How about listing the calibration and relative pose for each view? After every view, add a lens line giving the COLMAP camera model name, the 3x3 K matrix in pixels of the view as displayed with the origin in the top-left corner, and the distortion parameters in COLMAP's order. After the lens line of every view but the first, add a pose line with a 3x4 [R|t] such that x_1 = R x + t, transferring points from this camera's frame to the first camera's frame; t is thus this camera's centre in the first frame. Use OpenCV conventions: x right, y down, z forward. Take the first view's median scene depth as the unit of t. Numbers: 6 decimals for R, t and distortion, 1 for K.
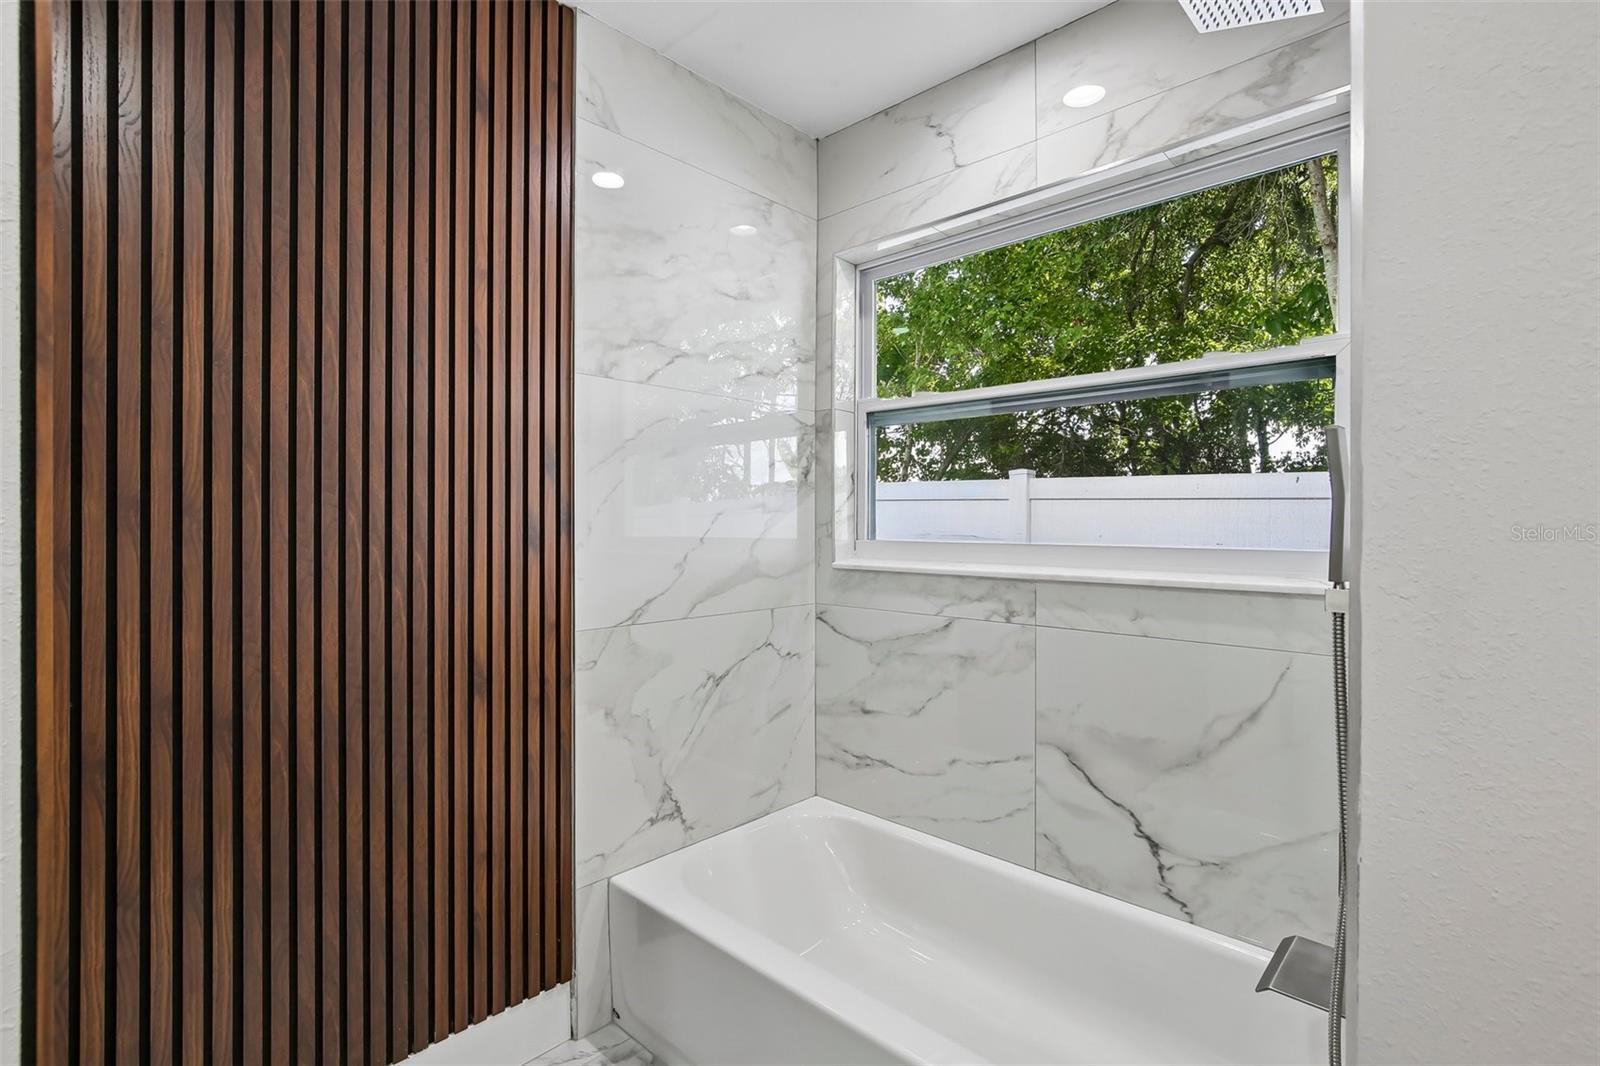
lens RADIAL K [[733.5, 0, 823.9], [0, 733.5, 517.7], [0, 0, 1]] dist [-0.020131, 0.005678]
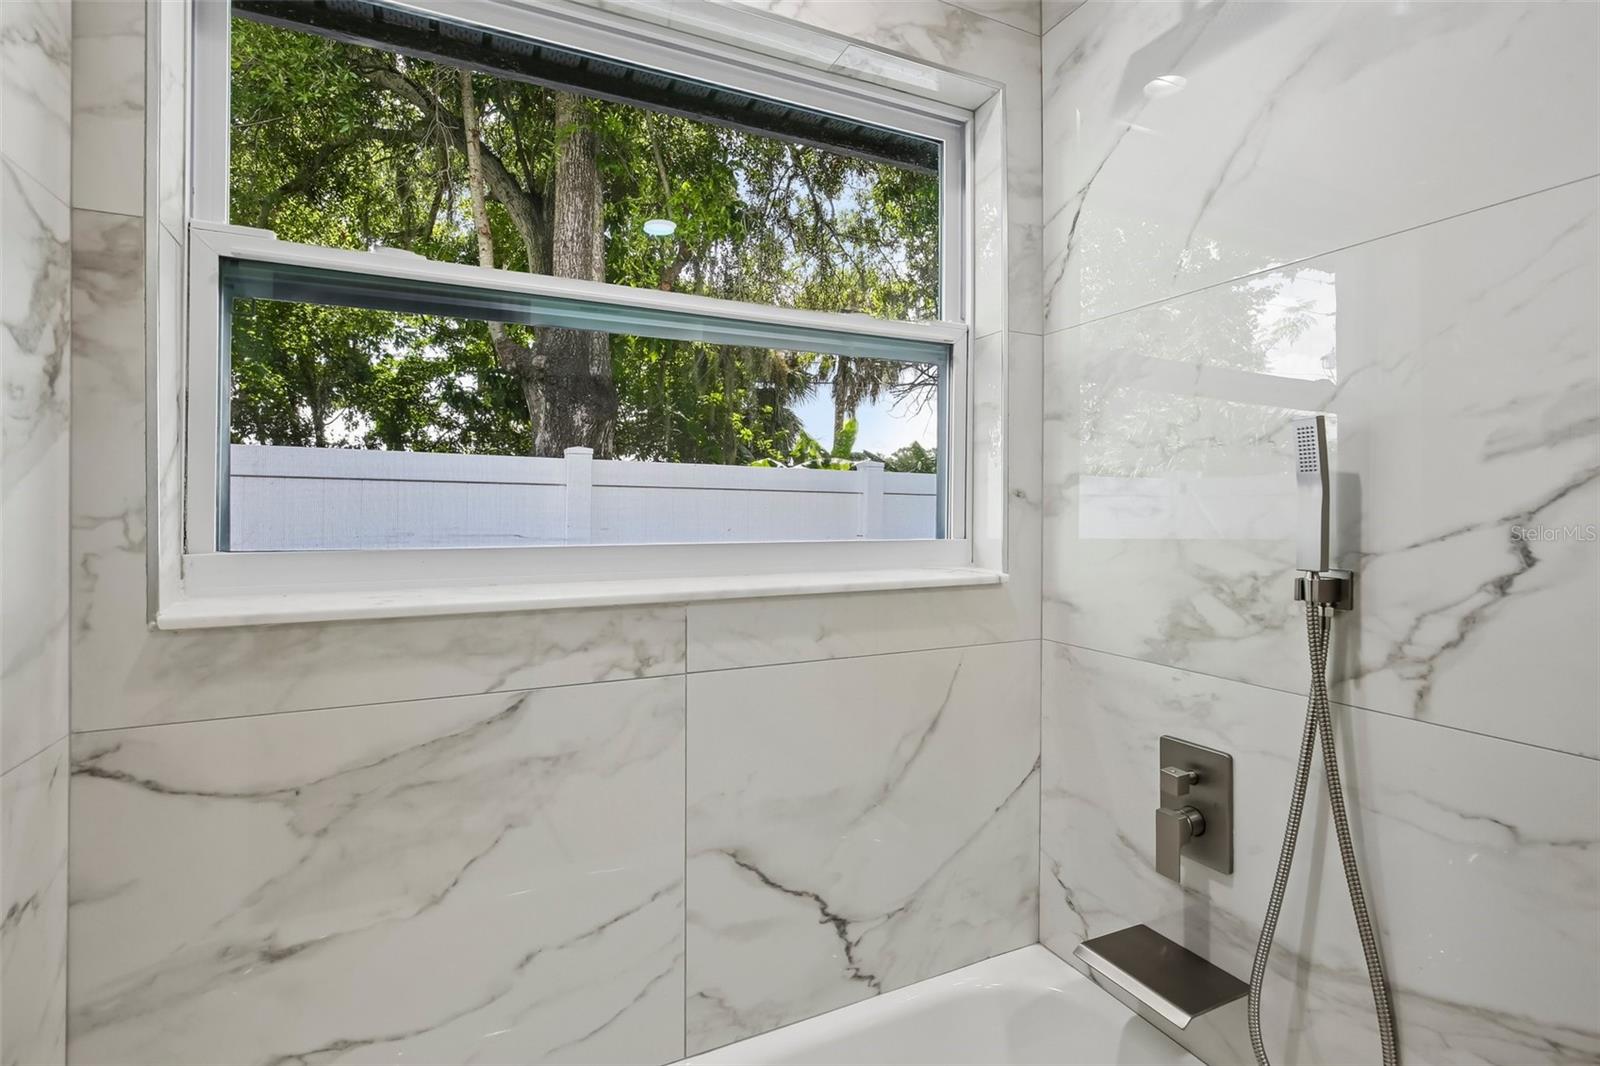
lens RADIAL K [[733.5, 0, 769.3], [0, 733.5, 503.0], [0, 0, 1]] dist [-0.020131, 0.005678]
pose [[0.385799, 0.004447, 0.922572, -0.256258], [-0.005447, 0.999982, -0.002542, 0.001044], [-0.922567, -0.004044, 0.385816, 0.660288]]
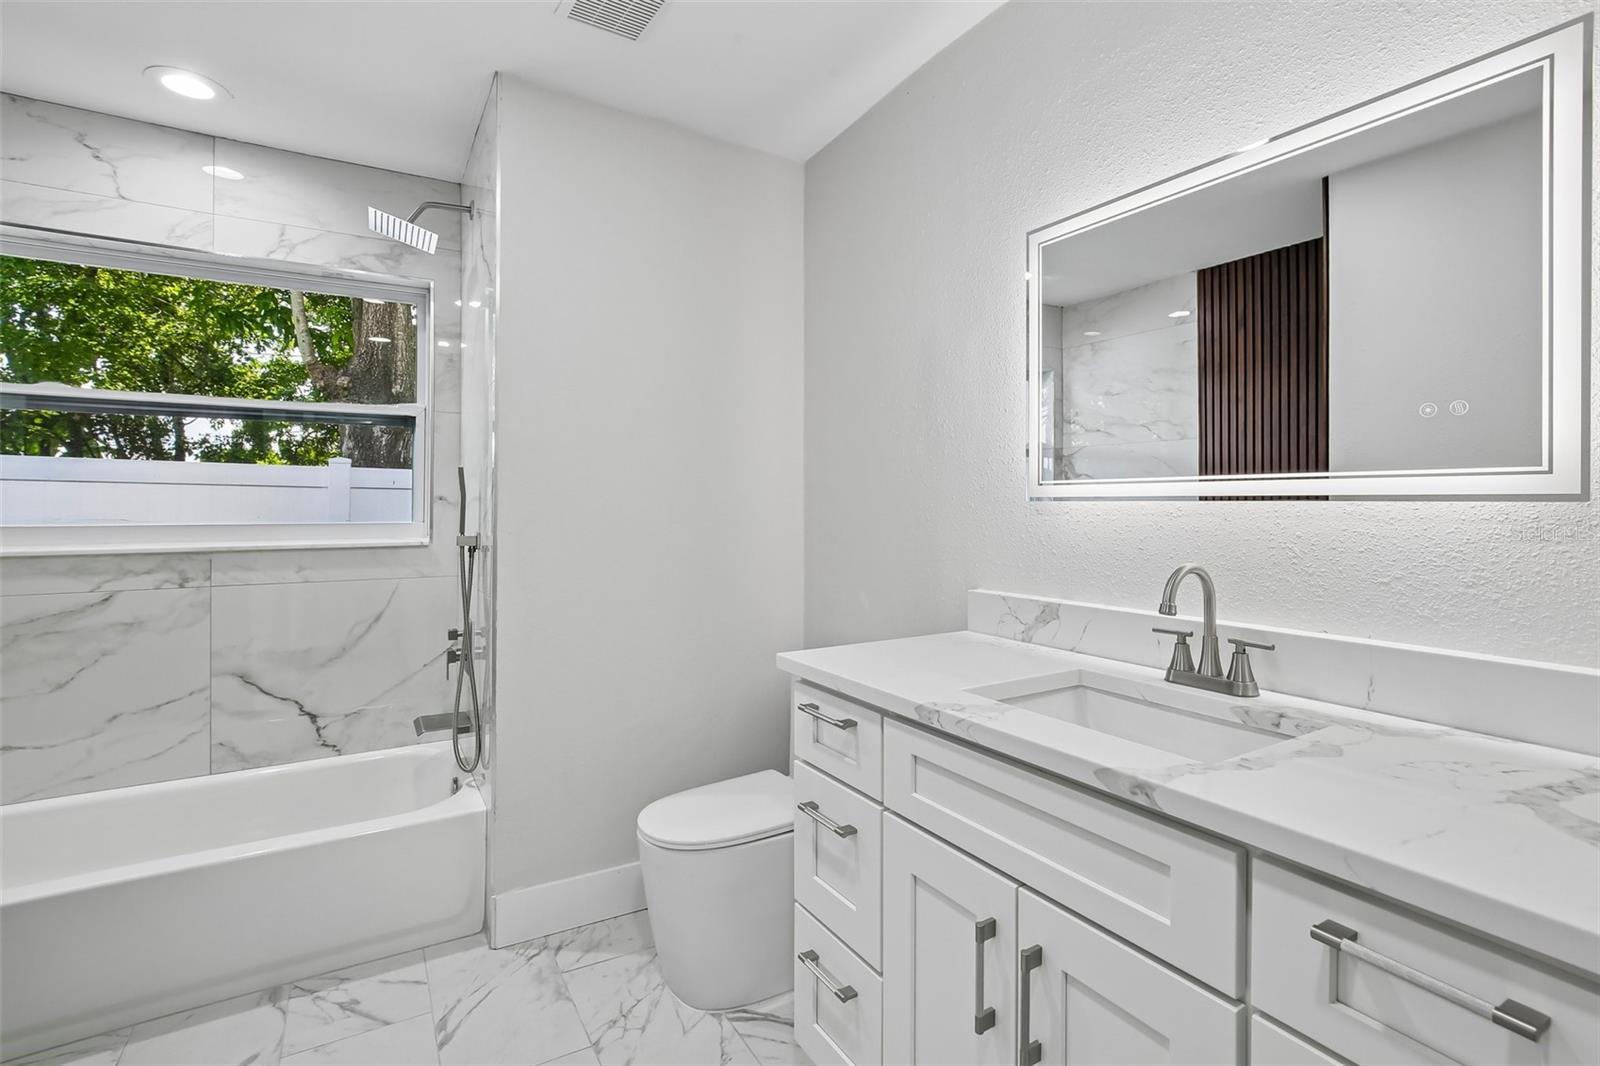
lens RADIAL K [[733.5, 0, 780.4], [0, 733.5, 498.5], [0, 0, 1]] dist [-0.020131, 0.005678]
pose [[0.285543, 0.004302, 0.958356, -0.634426], [-0.004710, 0.999984, -0.003086, -0.010288], [-0.958354, -0.003633, 0.285559, -0.329791]]
